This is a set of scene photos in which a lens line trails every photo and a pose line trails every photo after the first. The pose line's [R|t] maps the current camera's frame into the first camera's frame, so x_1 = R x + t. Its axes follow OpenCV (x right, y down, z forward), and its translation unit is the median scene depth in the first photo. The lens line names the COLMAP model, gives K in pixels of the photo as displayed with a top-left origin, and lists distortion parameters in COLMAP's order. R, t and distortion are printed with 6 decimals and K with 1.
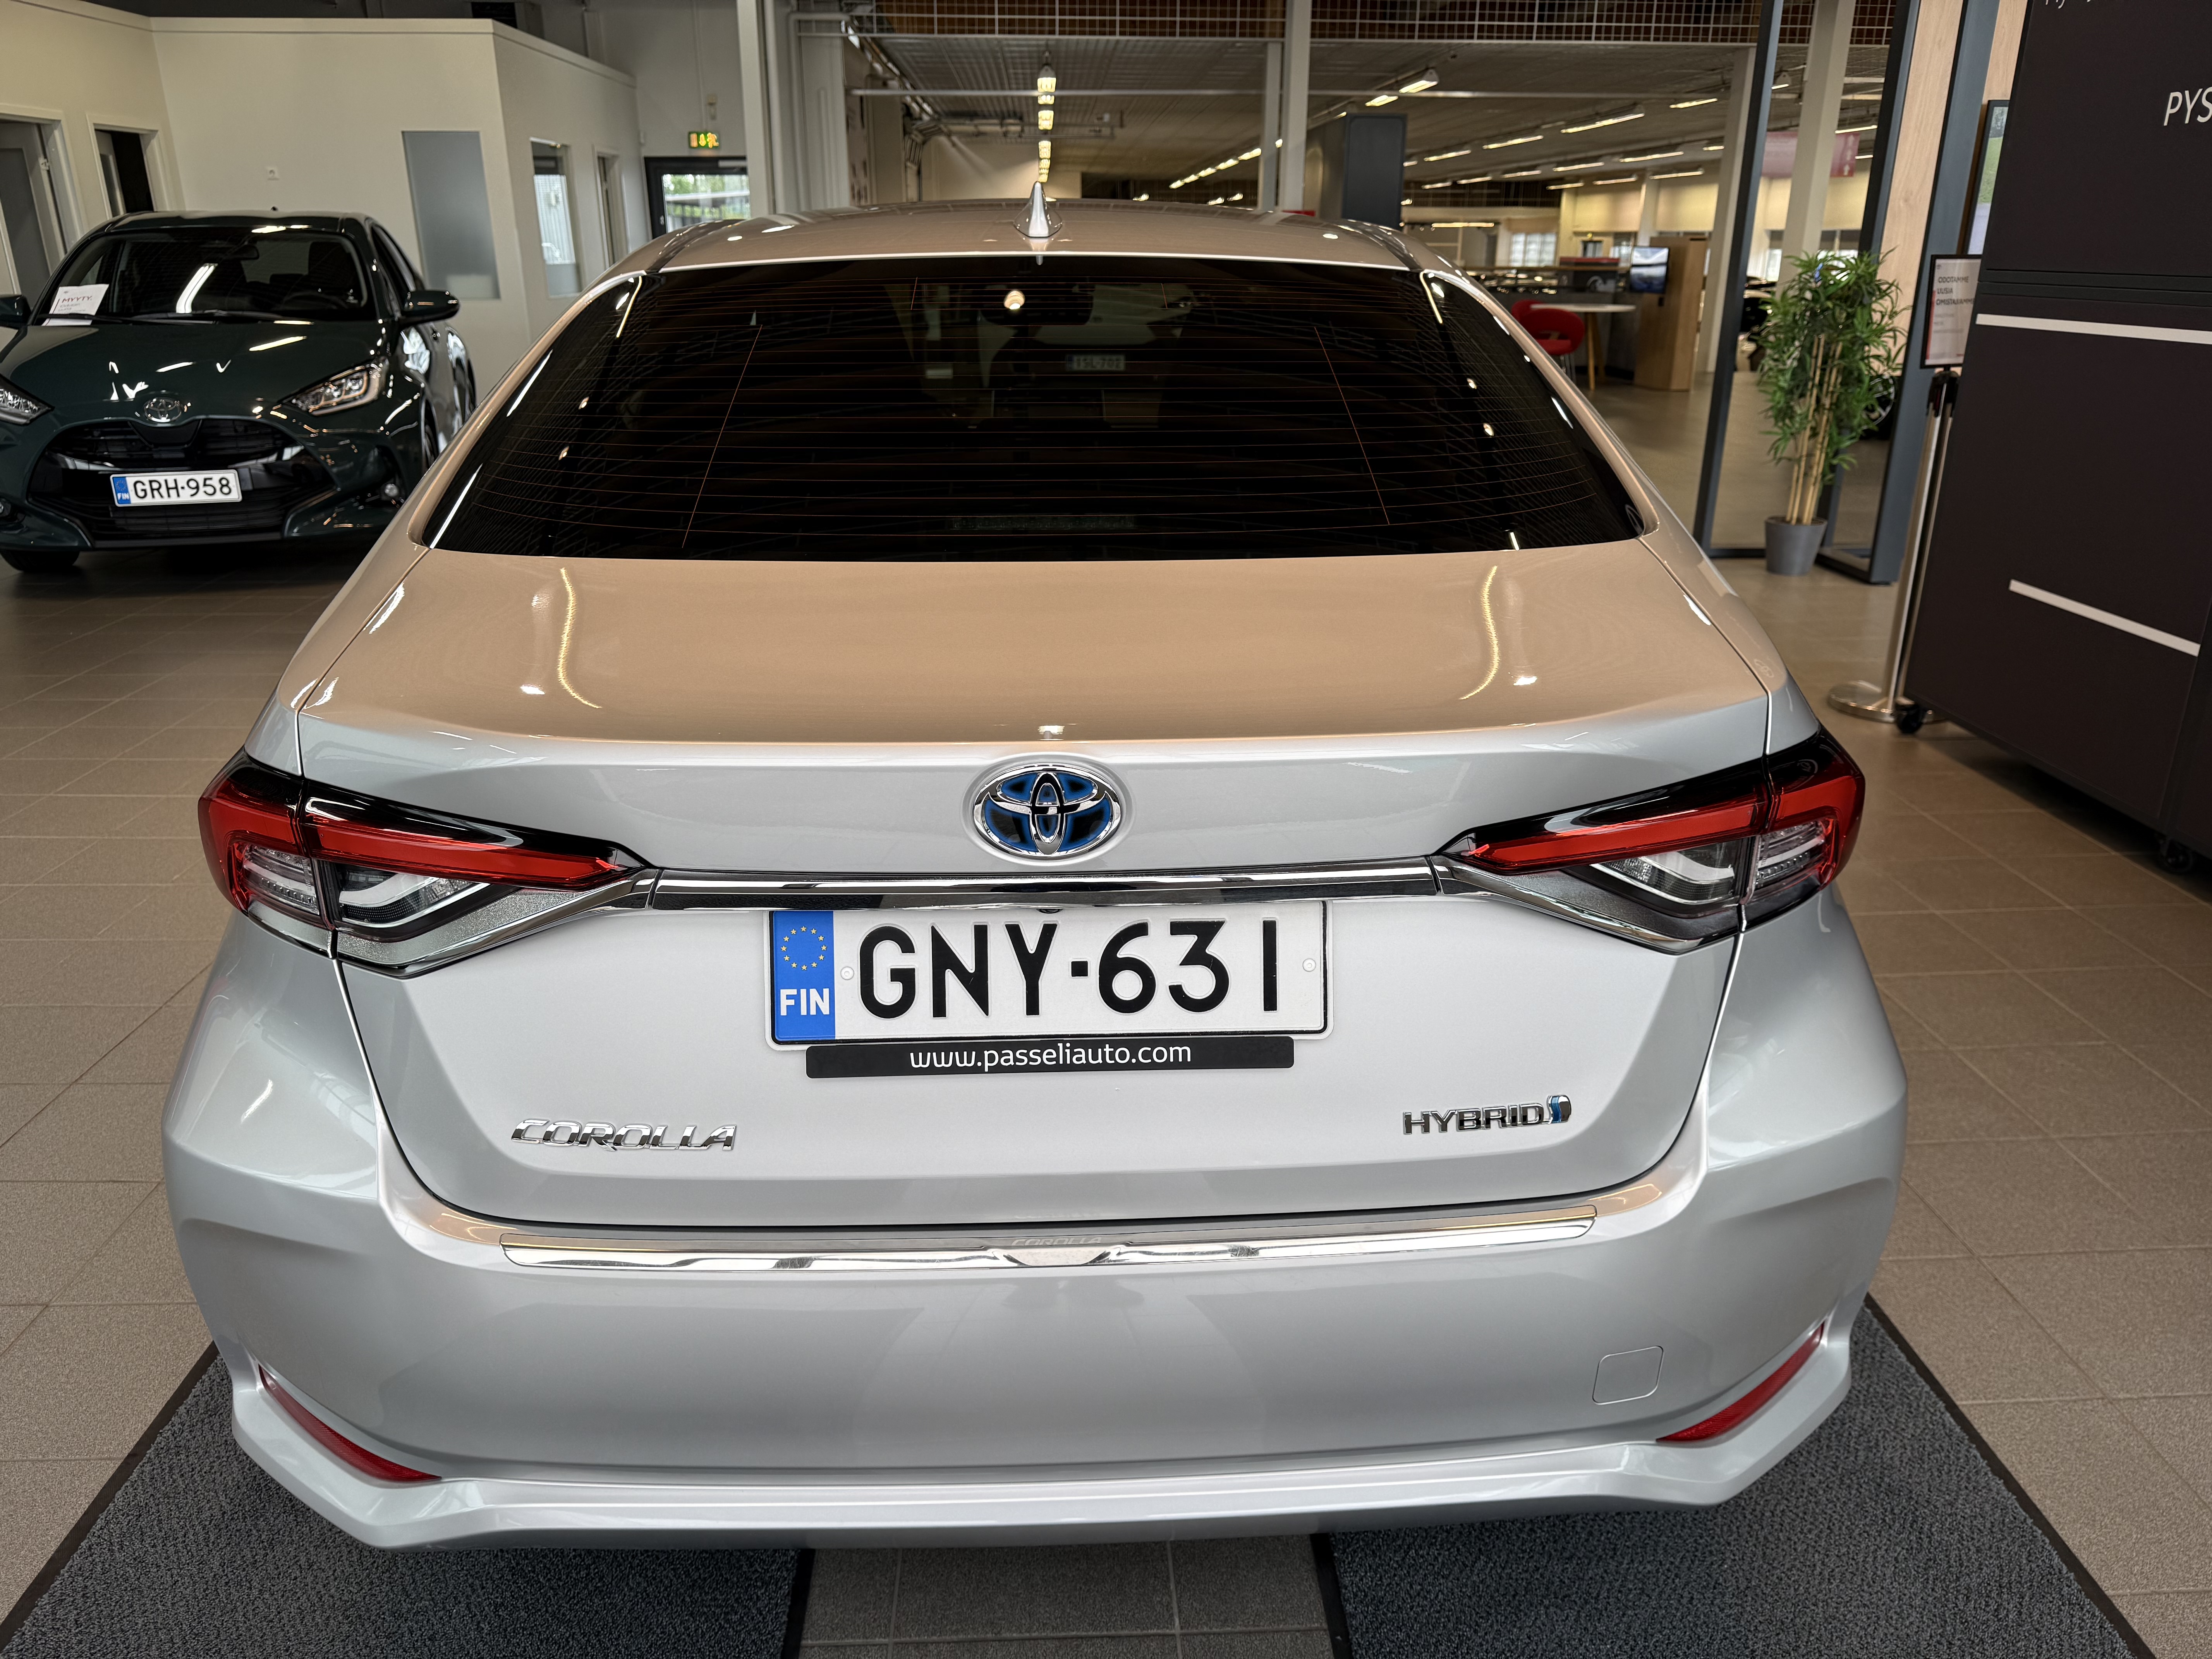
lens RADIAL K [[1581.7, 0, 1106.0], [0, 1581.7, 829.5], [0, 0, 1]] dist [-0.030529, -0.003484]
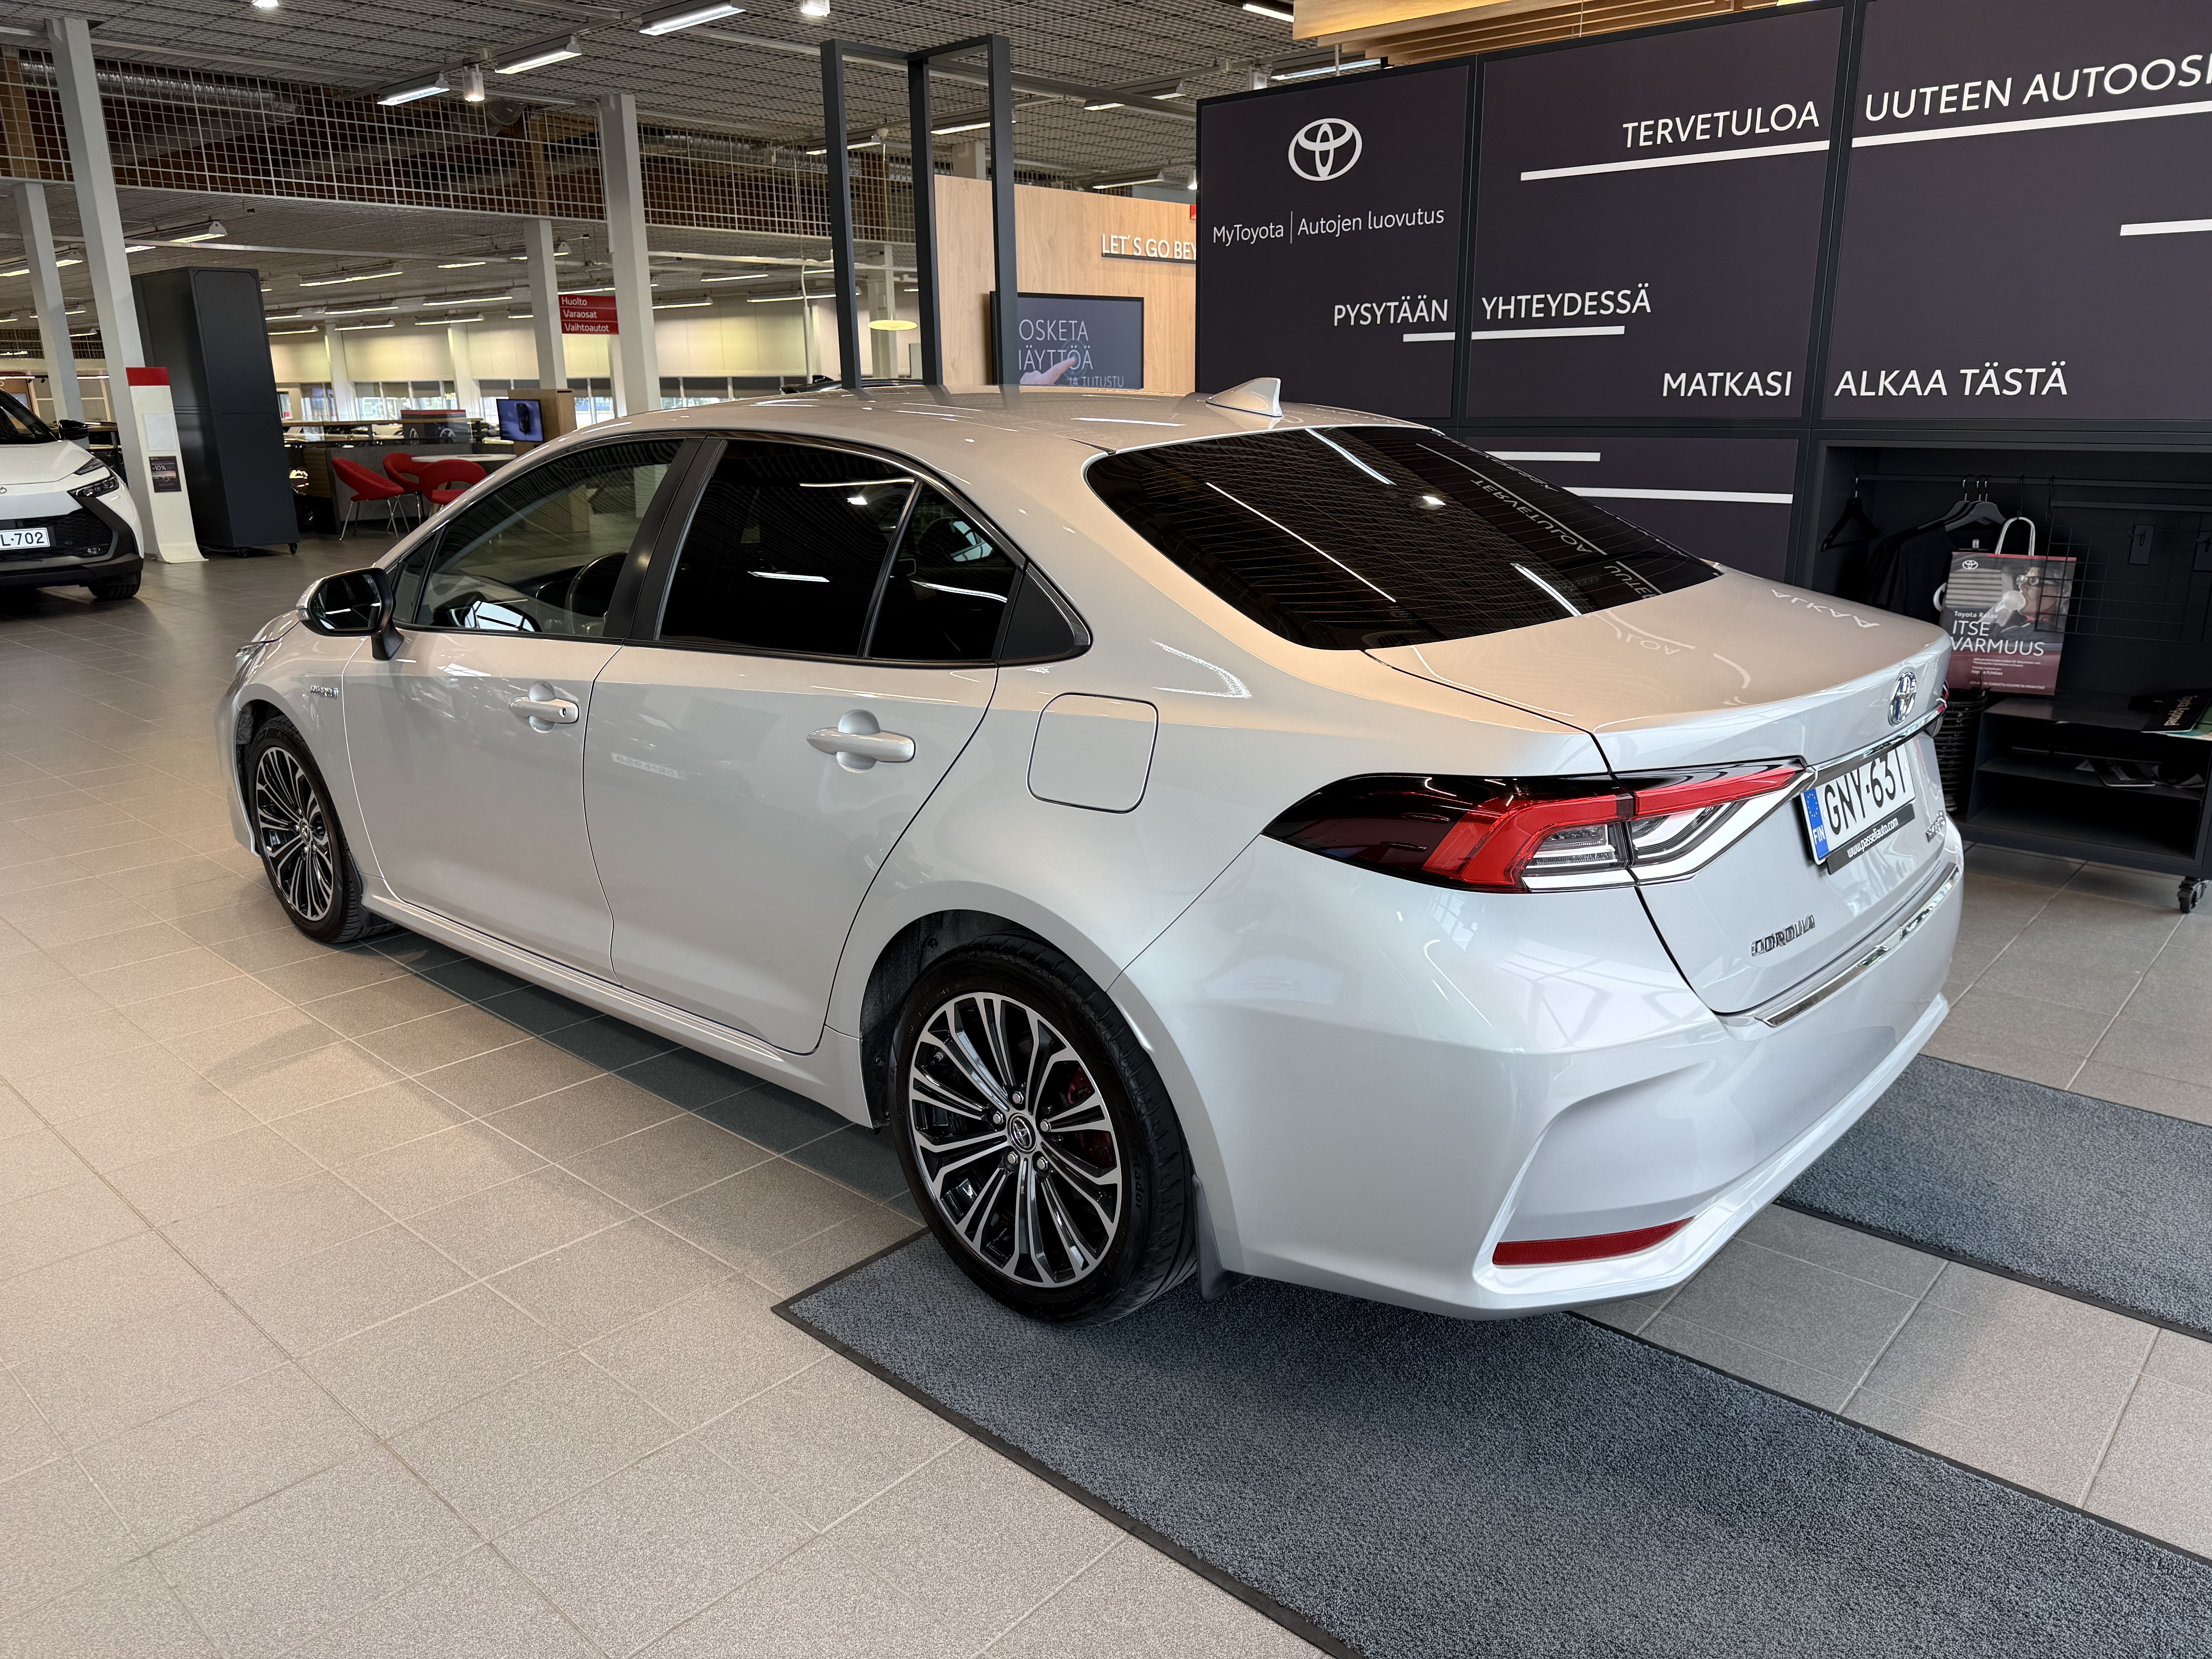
lens RADIAL K [[1527.0, 0, 1106.0], [0, 1527.0, 829.5], [0, 0, 1]] dist [-0.026275, 0.000298]
pose [[0.702845, -0.198114, 0.683198, -0.178084], [0.249371, 0.968106, 0.024190, -0.012964], [-0.666201, 0.153368, 0.729832, 0.024254]]
